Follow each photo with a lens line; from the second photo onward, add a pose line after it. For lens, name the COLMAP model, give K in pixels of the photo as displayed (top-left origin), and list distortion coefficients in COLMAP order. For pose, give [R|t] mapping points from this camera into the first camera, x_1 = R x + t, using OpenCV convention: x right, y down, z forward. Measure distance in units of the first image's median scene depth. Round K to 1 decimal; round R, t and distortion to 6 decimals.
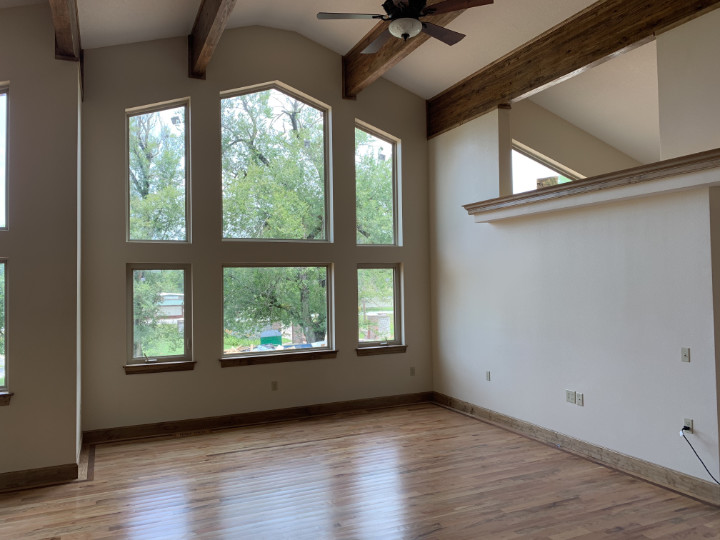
lens RADIAL K [[560.0, 0, 360.0], [0, 560.0, 270.0], [0, 0, 1]] dist [0.052975, -0.068299]
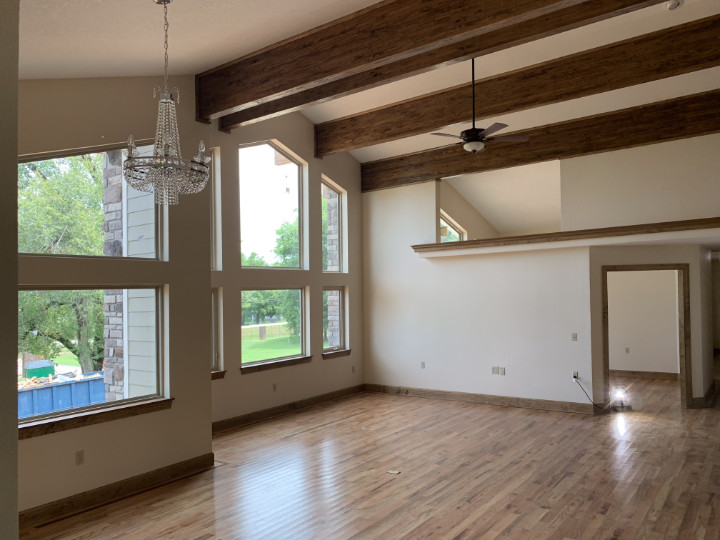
lens RADIAL K [[561.6, 0, 358.4], [0, 561.6, 282.9], [0, 0, 1]] dist [0.045359, -0.003822]
pose [[0.867334, 0.000460, 0.497727, -0.619831], [0.006581, 0.999902, -0.012392, -0.004444], [-0.497684, 0.014024, 0.867245, -0.160451]]
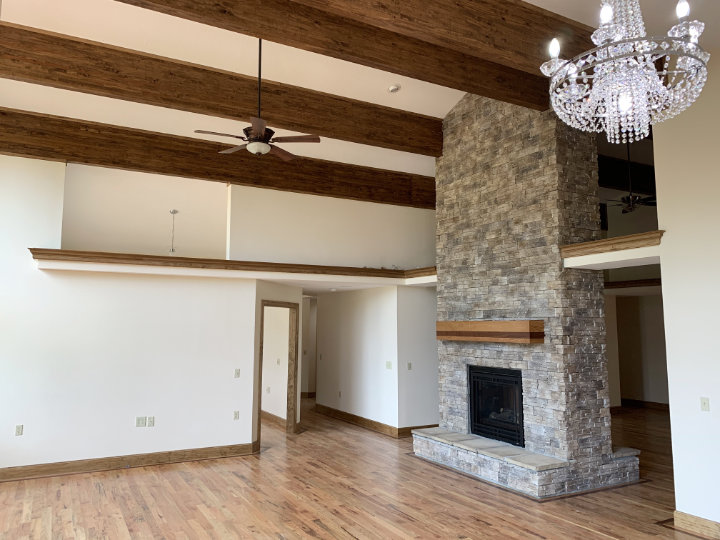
lens RADIAL K [[579.0, 0, 359.2], [0, 579.0, 290.4], [0, 0, 1]] dist [0.054453, -0.003665]
pose [[-0.066053, 0.084380, 0.994242, -0.805839], [-0.022042, 0.996051, -0.085998, 0.027753], [-0.997573, -0.027595, -0.063932, 0.492974]]
